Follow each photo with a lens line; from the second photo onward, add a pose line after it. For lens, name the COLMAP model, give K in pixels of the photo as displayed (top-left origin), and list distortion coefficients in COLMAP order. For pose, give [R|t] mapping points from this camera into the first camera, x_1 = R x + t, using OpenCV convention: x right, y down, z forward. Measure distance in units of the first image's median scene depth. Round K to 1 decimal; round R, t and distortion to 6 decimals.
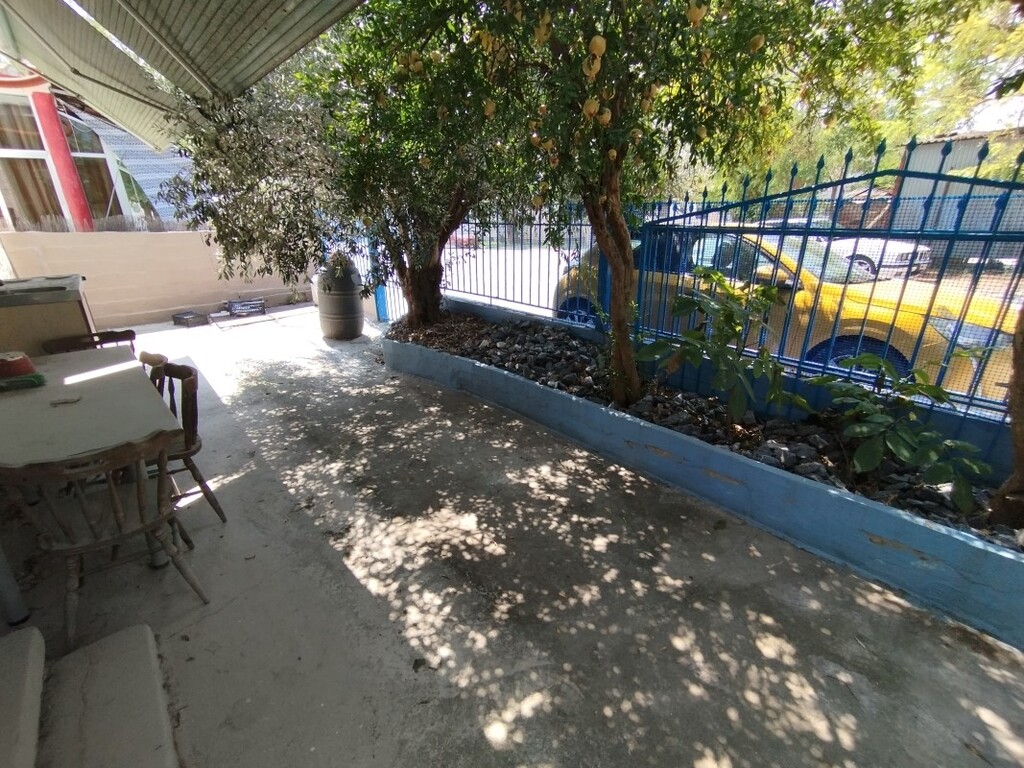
lens RADIAL K [[463.7, 0, 512.4], [0, 463.7, 384.8], [0, 0, 1]] dist [-0.003230, 0.004989]
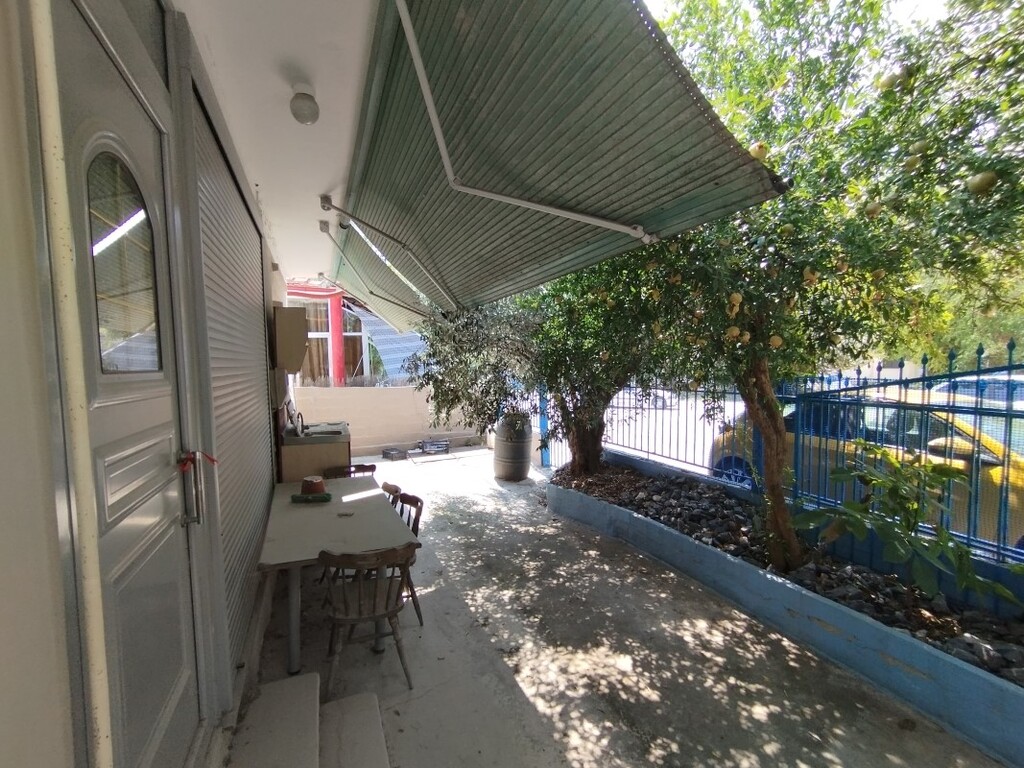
lens RADIAL K [[463.7, 0, 519.0], [0, 463.7, 389.5], [0, 0, 1]] dist [-0.003230, 0.004989]
pose [[0.952606, 0.014899, -0.303842, -0.008104], [-0.103997, 0.954572, -0.279243, 0.009704], [0.285878, 0.297608, 0.910881, -0.203650]]
